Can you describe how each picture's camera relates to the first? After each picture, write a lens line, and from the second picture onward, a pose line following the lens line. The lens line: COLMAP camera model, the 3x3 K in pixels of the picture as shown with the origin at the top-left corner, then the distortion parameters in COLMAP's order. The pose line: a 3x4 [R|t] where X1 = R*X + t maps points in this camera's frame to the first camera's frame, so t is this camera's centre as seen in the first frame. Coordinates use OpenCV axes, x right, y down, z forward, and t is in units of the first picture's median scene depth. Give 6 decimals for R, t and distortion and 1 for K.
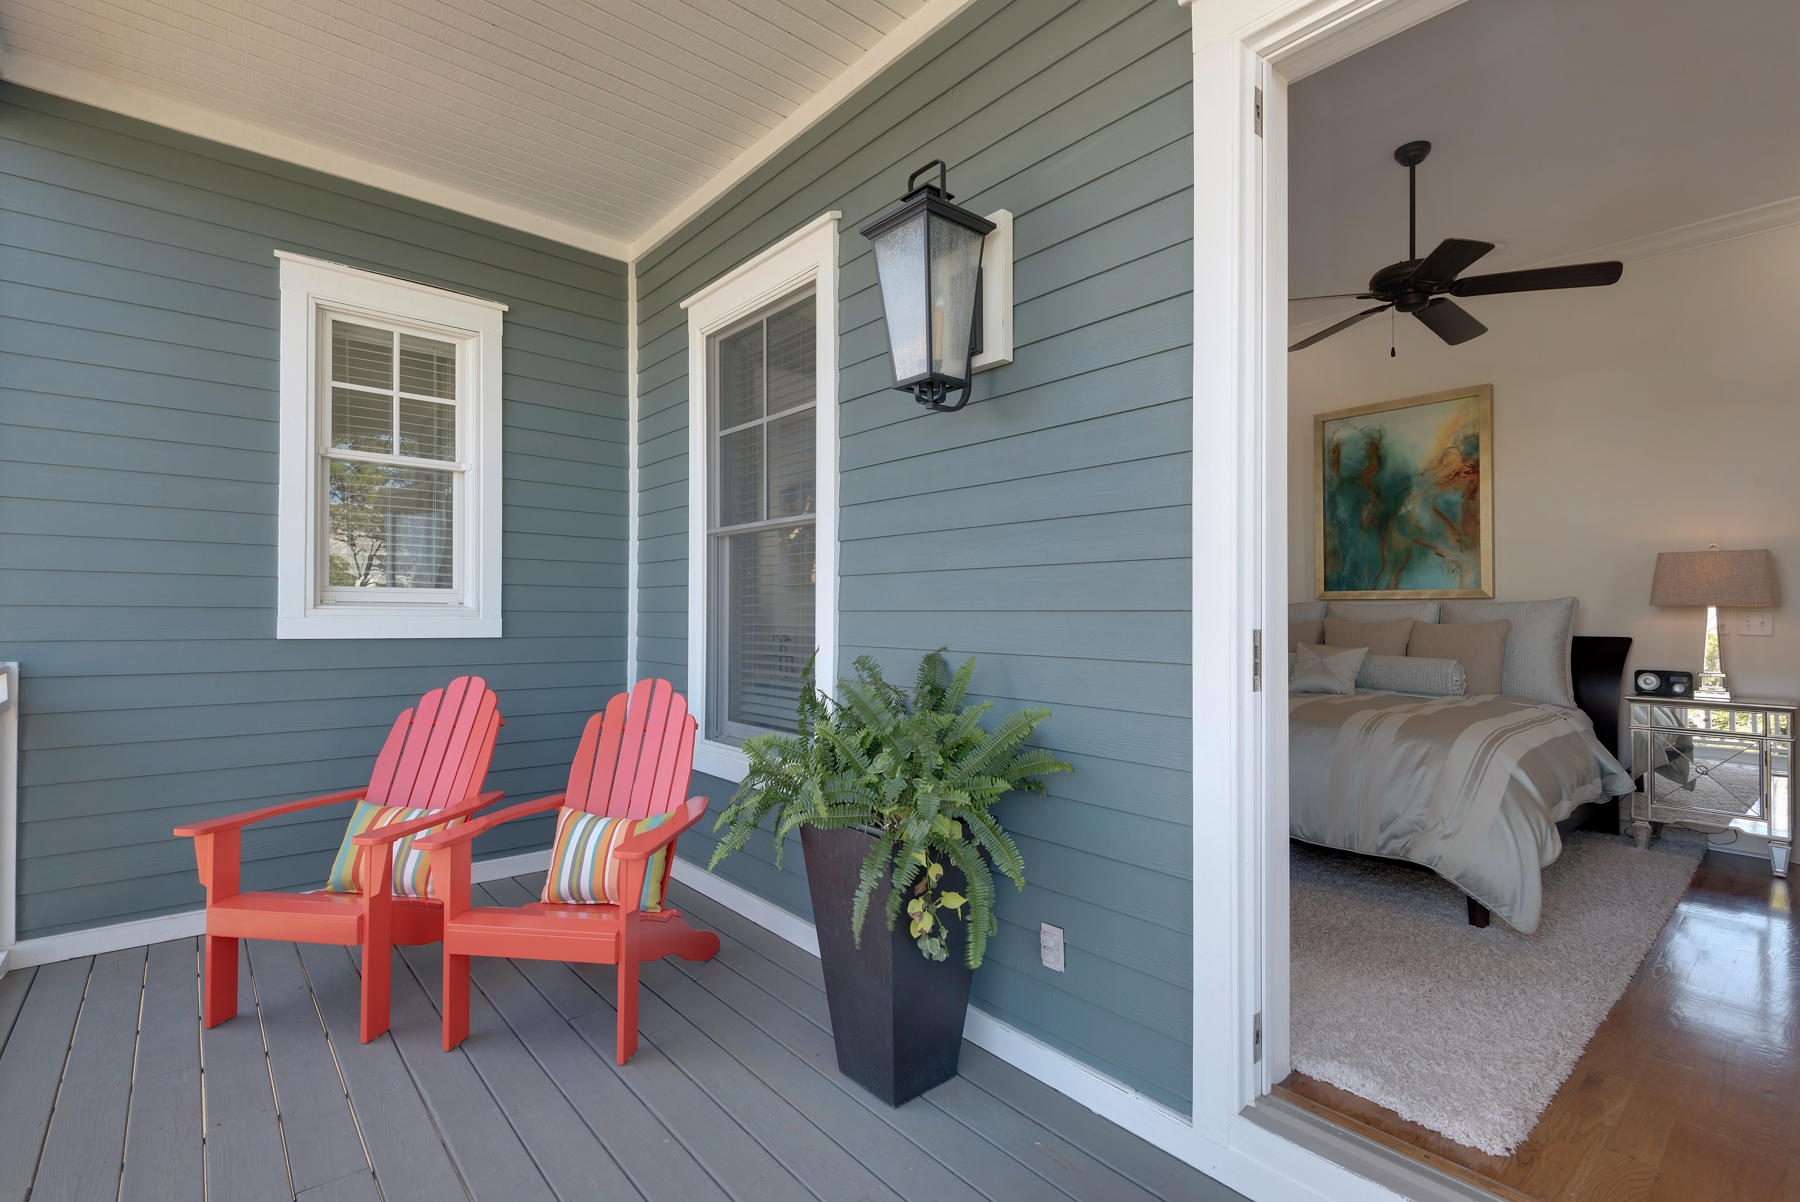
lens RADIAL K [[842.0, 0, 900.0], [0, 842.0, 601.0], [0, 0, 1]] dist [-0.002748, -0.000734]
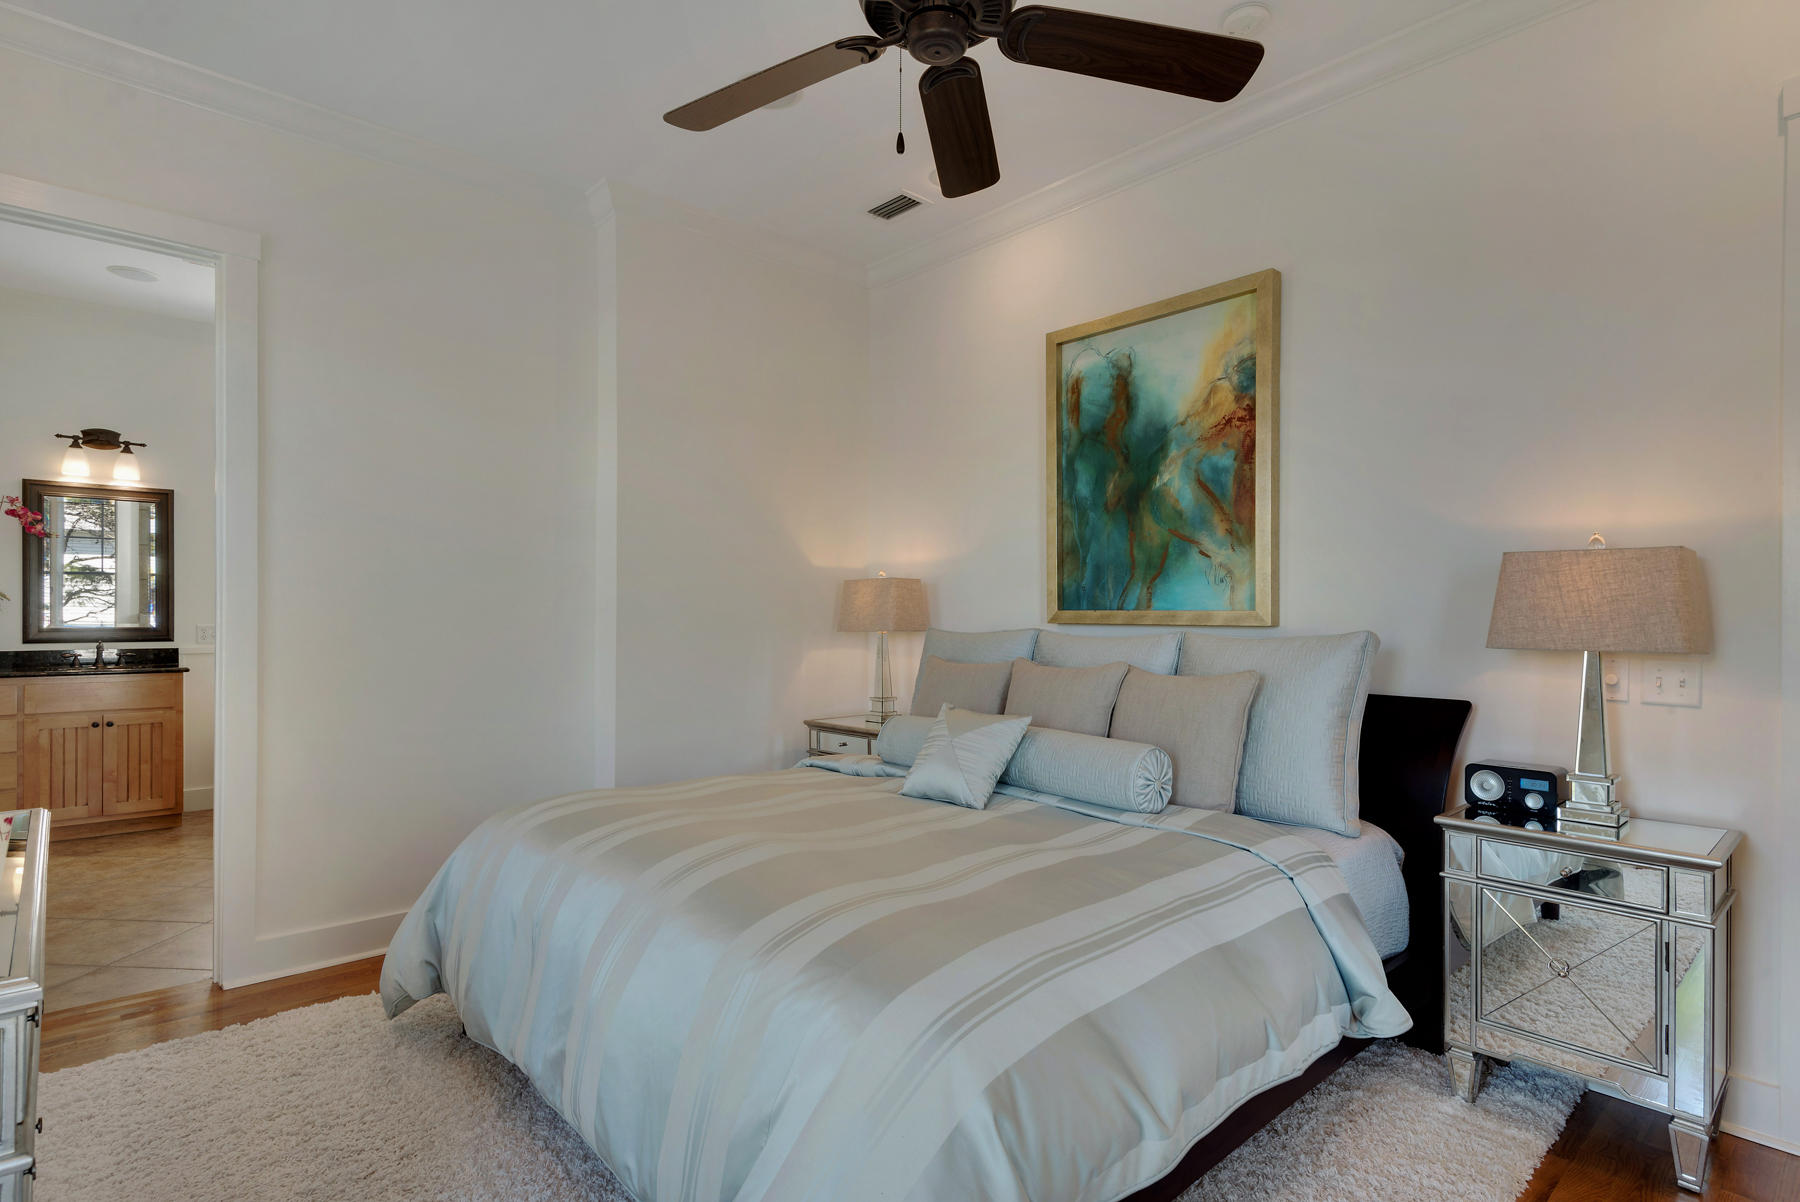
lens RADIAL K [[921.5, 0, 900.0], [0, 921.5, 601.0], [0, 0, 1]] dist [-0.011636, -0.000657]
pose [[0.999807, -0.004353, 0.019182, 0.411346], [0.004249, 0.999976, 0.005412, -0.025553], [-0.019206, -0.005330, 0.999801, 0.336513]]
